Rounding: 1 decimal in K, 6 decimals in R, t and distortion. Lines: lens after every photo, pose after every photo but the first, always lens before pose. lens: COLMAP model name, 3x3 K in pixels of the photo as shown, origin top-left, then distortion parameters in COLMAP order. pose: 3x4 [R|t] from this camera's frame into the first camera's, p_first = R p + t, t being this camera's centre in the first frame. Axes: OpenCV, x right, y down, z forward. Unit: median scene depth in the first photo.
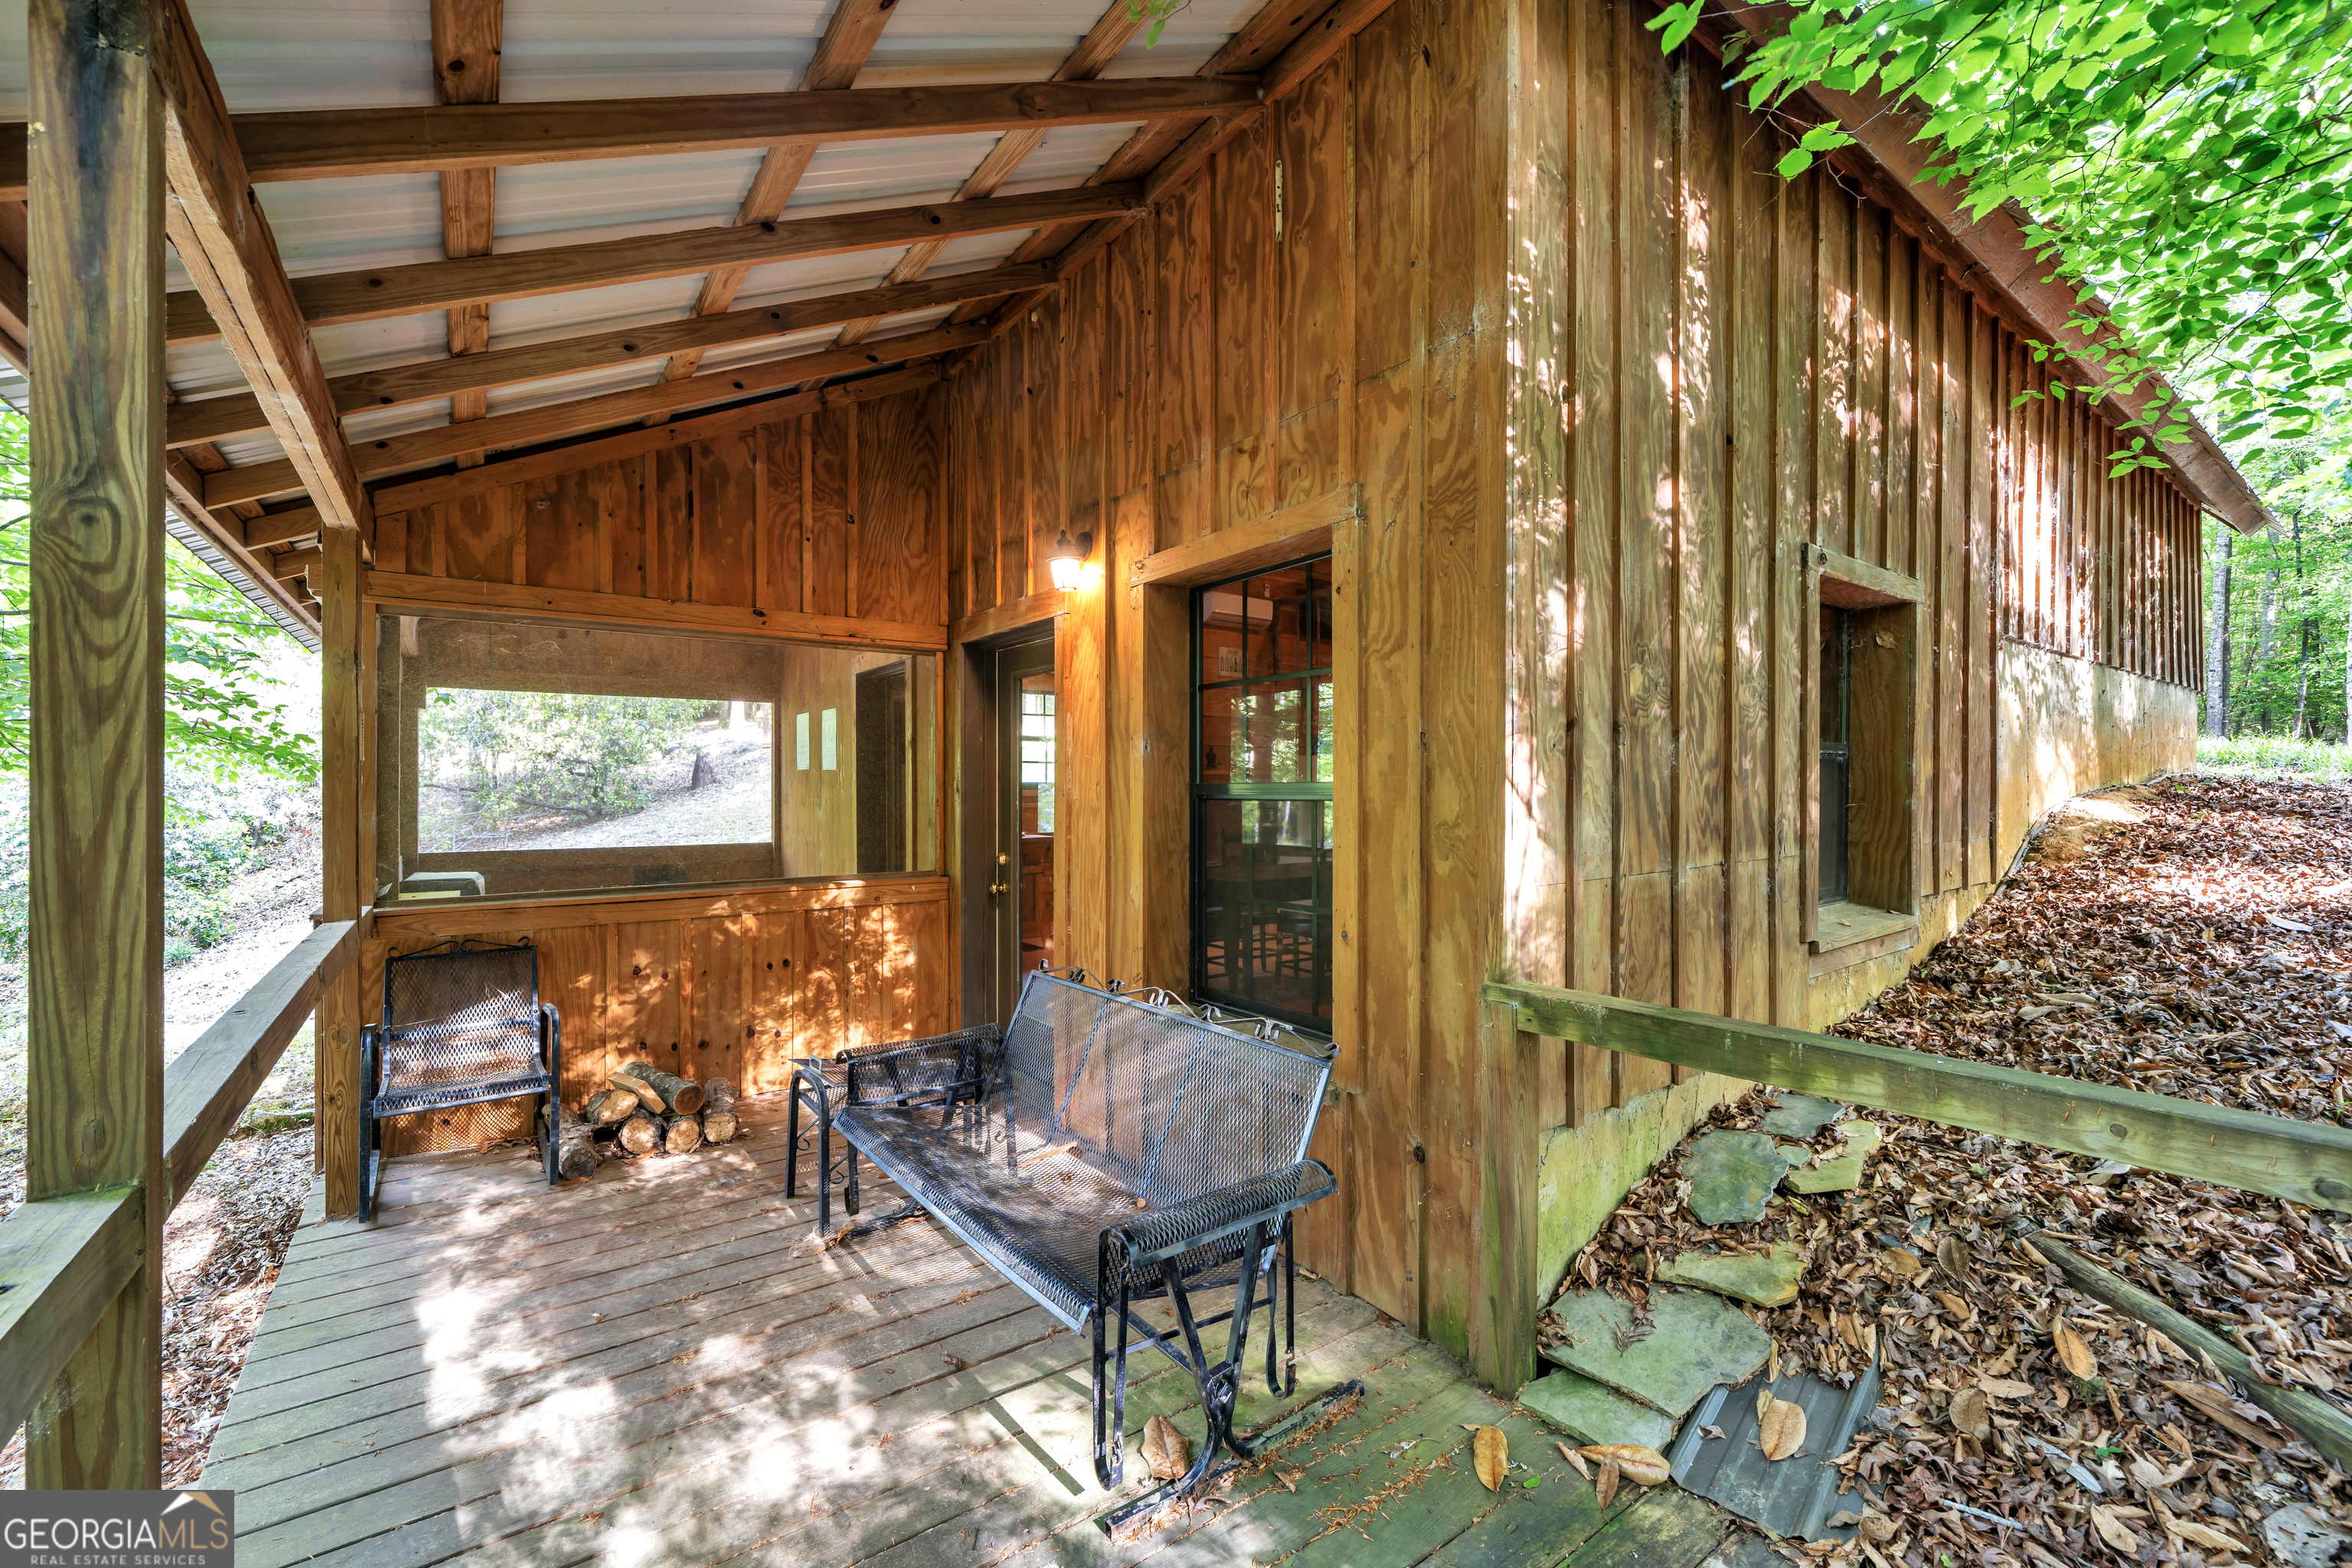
lens RADIAL K [[958.4, 0, 1176.0], [0, 958.4, 784.0], [0, 0, 1]] dist [0.000858, -0.000192]
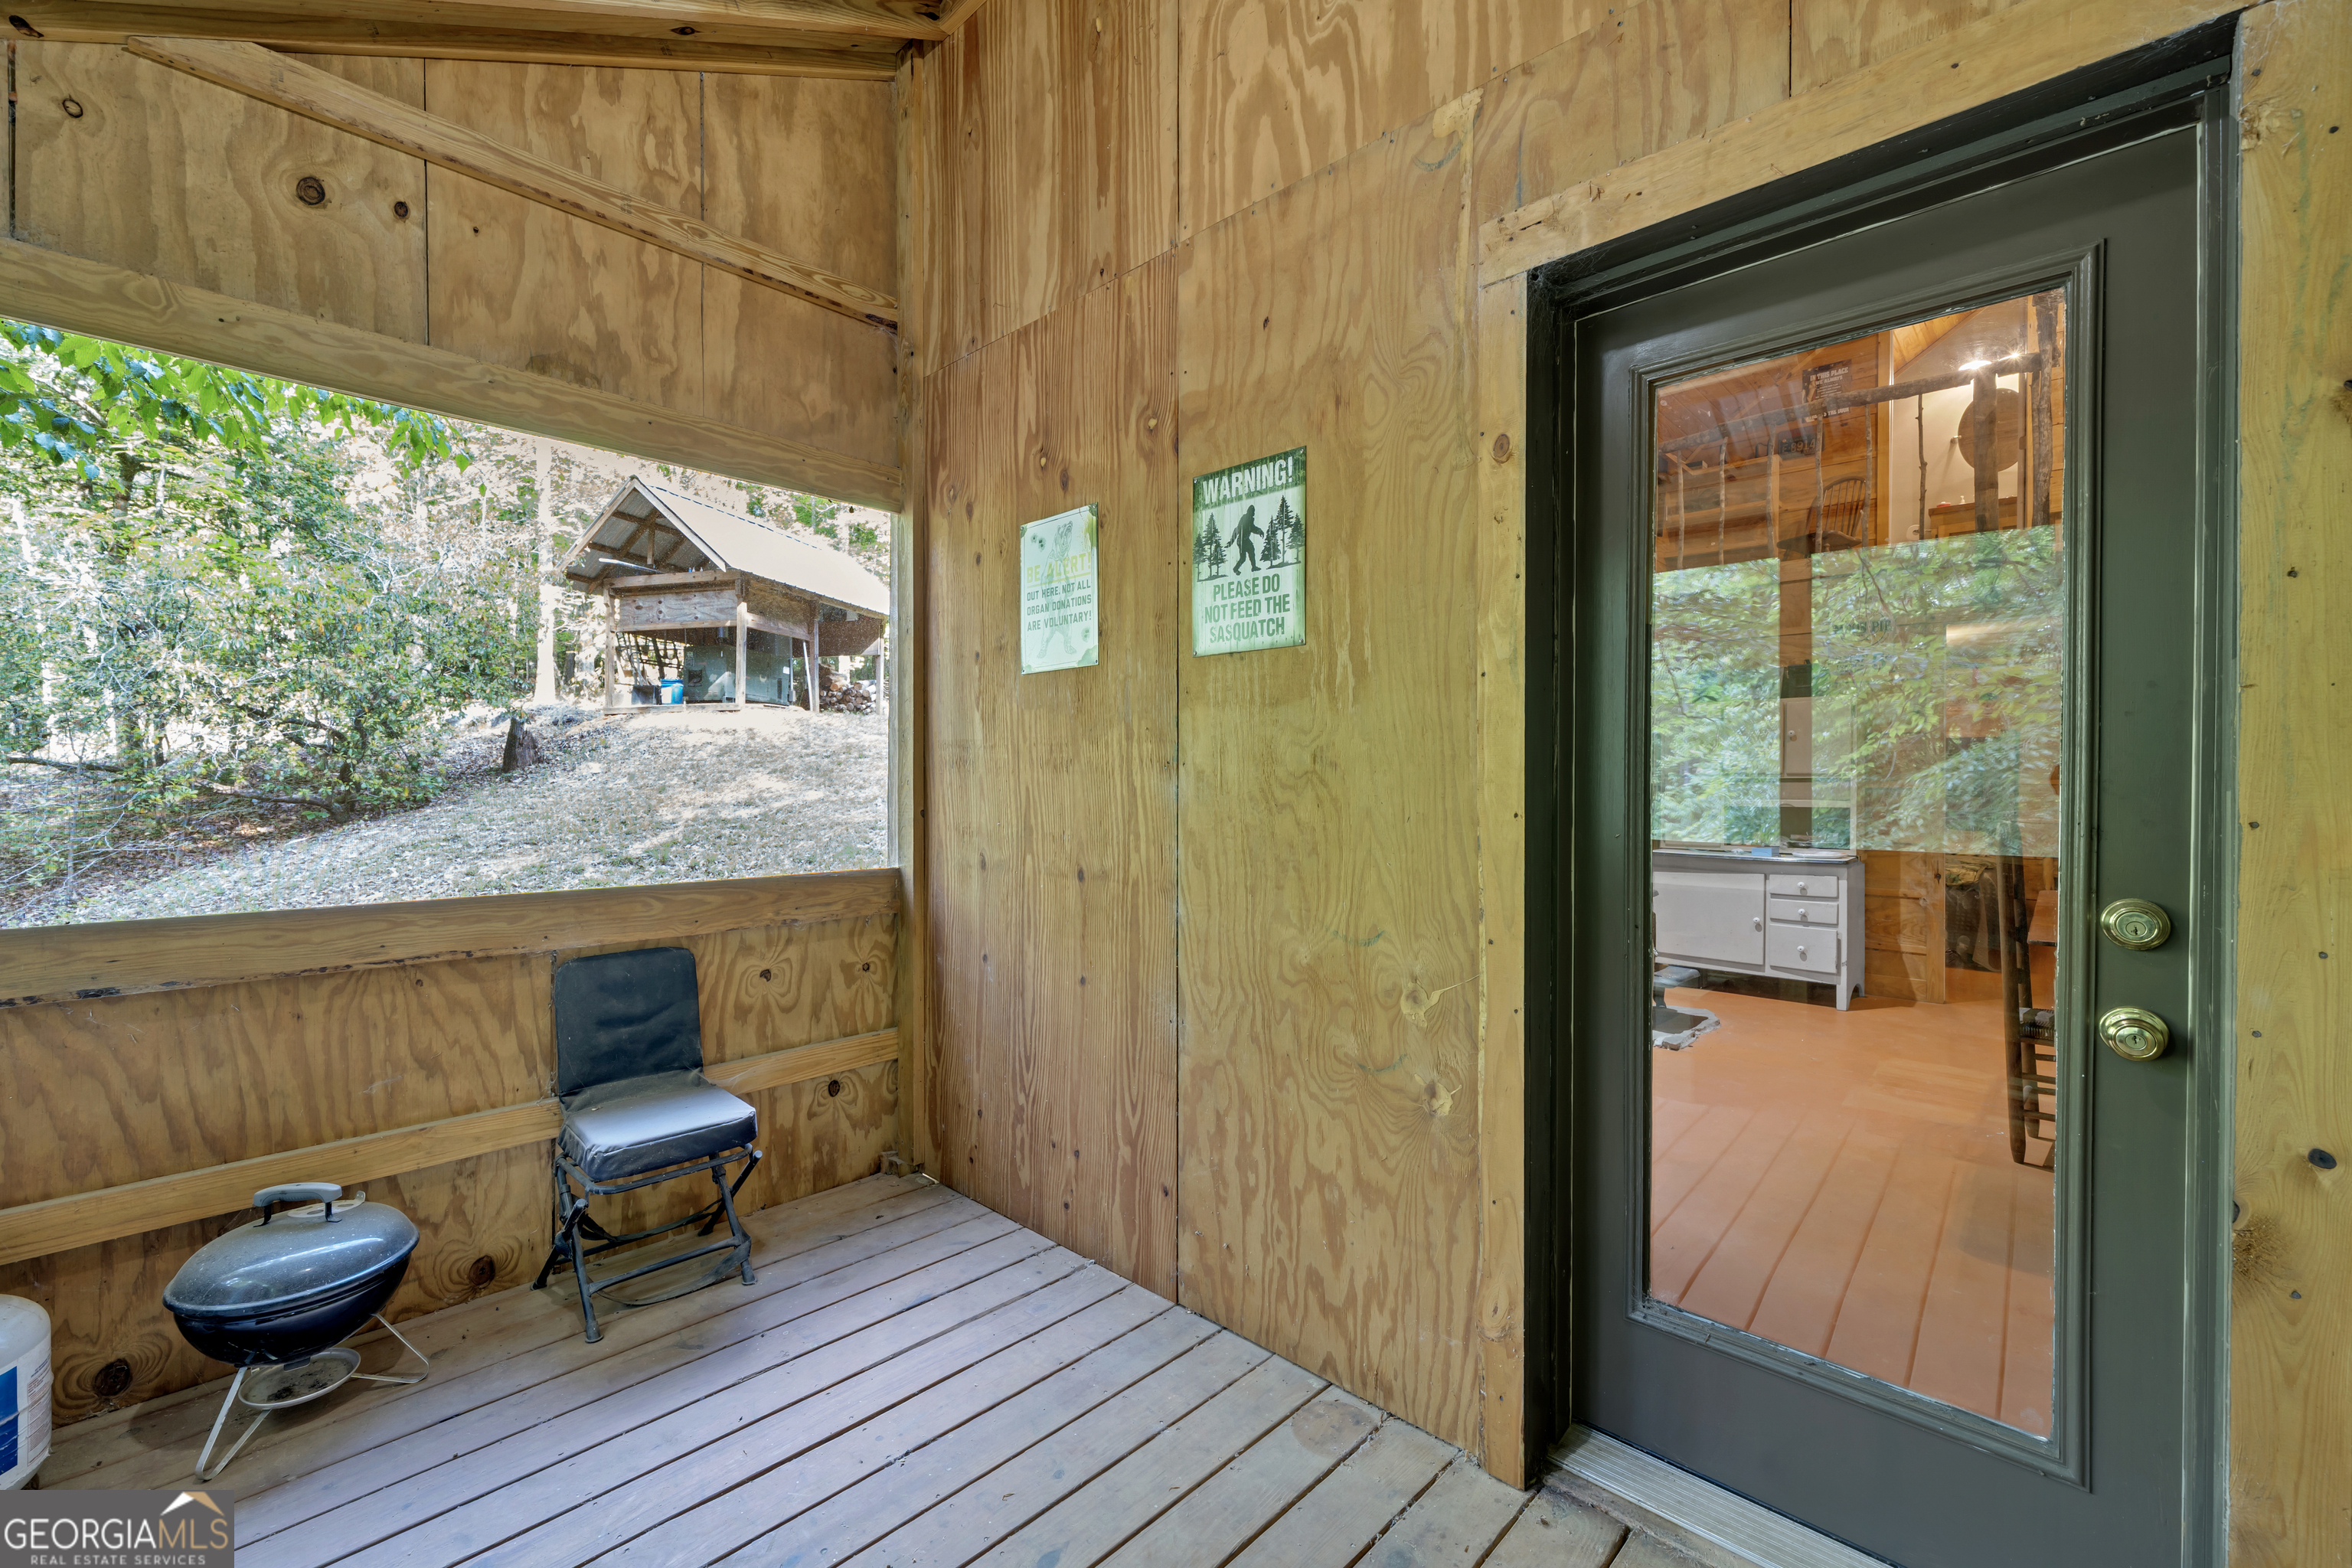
lens RADIAL K [[989.4, 0, 1177.8], [0, 989.4, 779.9], [0, 0, 1]] dist [0.000196, 0.000237]
pose [[0.984749, -0.000328, 0.173982, -0.187683], [0.000480, 1.000000, -0.000830, 0.012932], [-0.173982, 0.000900, 0.984748, 0.277389]]
